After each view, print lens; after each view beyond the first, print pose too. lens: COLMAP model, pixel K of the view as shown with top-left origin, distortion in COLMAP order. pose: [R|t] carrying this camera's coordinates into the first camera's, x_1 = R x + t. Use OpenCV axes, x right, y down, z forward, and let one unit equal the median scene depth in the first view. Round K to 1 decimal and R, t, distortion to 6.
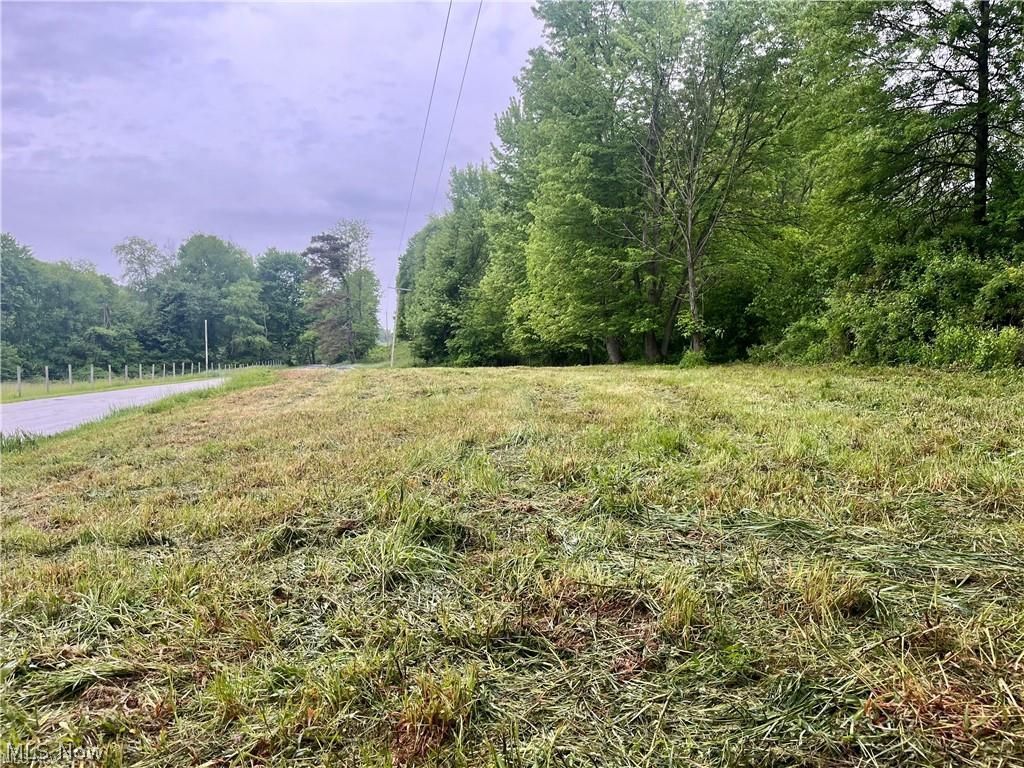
lens RADIAL K [[777.6, 0, 512.0], [0, 777.6, 384.0], [0, 0, 1]] dist [0.056101, -0.079086]
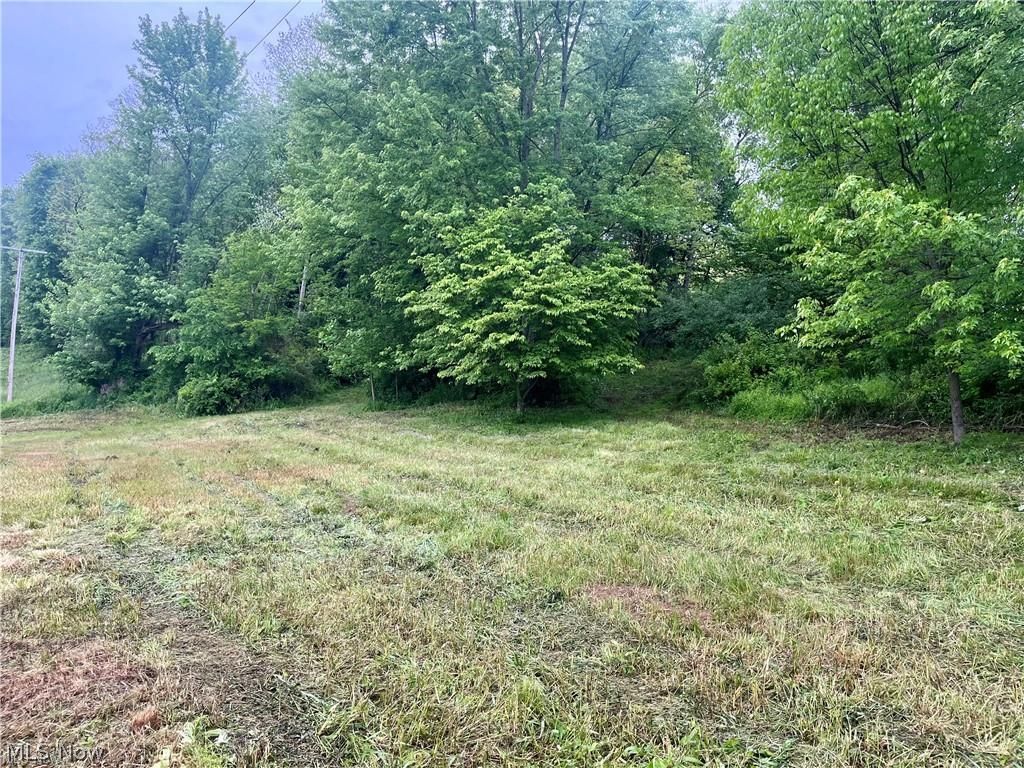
lens RADIAL K [[777.6, 0, 516.4], [0, 777.6, 385.0], [0, 0, 1]] dist [0.056101, -0.079086]
pose [[0.882238, -0.030126, 0.469839, -0.112755], [0.033123, 0.999450, 0.001888, -0.025070], [-0.469638, 0.013897, 0.882750, 0.433916]]
